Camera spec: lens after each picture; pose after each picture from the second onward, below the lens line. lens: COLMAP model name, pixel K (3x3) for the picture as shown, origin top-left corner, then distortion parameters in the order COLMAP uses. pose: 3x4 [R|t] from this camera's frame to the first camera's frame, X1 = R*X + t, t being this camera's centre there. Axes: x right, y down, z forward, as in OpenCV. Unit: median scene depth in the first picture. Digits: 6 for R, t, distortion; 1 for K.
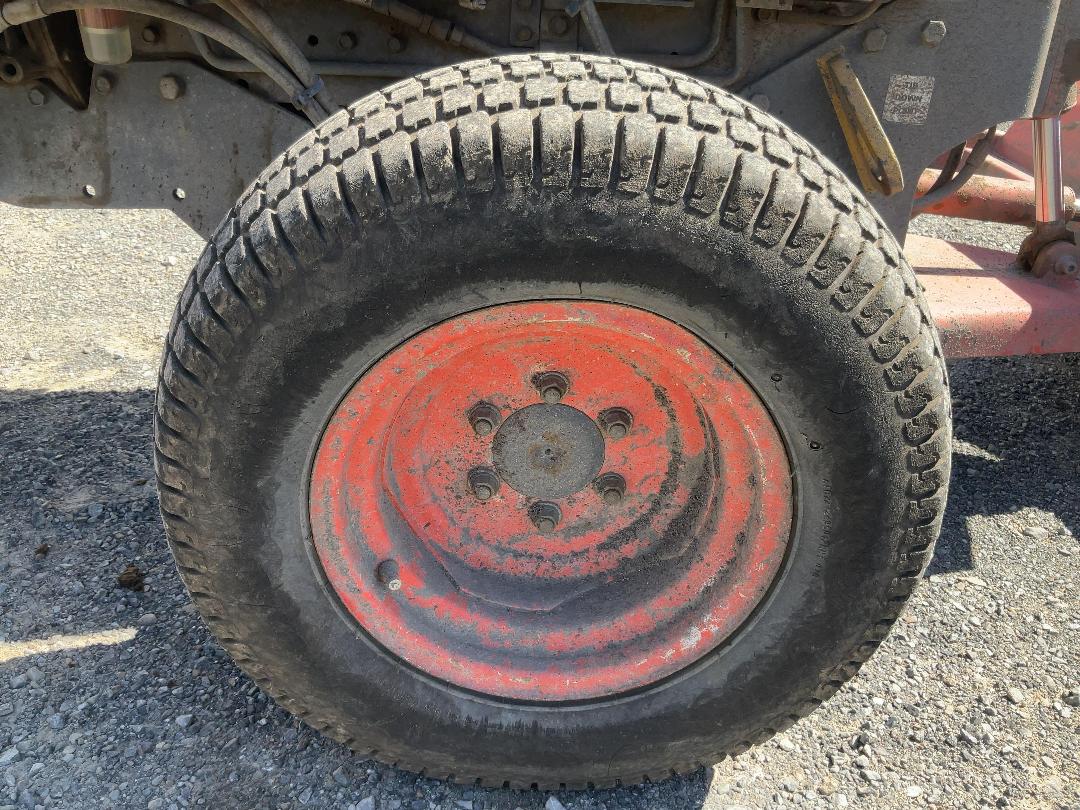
lens RADIAL K [[885.1, 0, 538.7], [0, 885.1, 391.3], [0, 0, 1]] dist [0.102373, -0.223134]
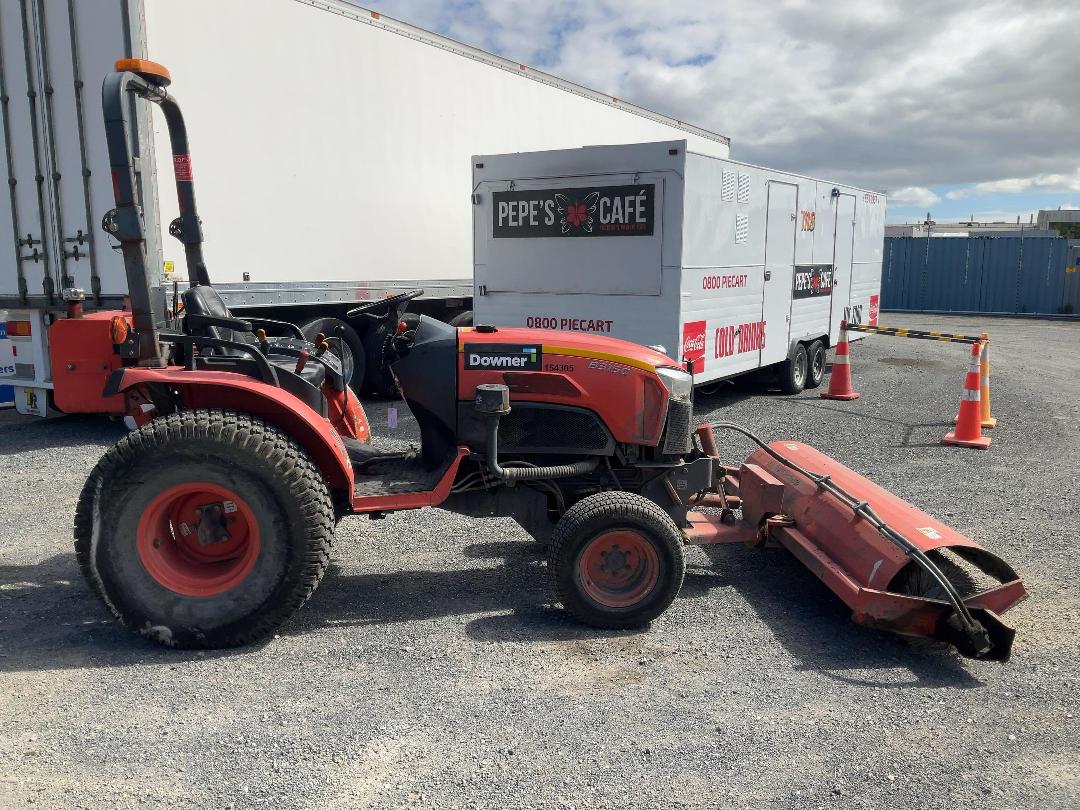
lens RADIAL K [[885.1, 0, 538.7], [0, 885.1, 391.3], [0, 0, 1]] dist [0.102373, -0.223134]
pose [[0.997538, -0.049074, 0.050093, -0.670017], [0.061246, 0.957605, -0.281500, 0.571625], [-0.034155, 0.283875, 0.958253, -4.402698]]
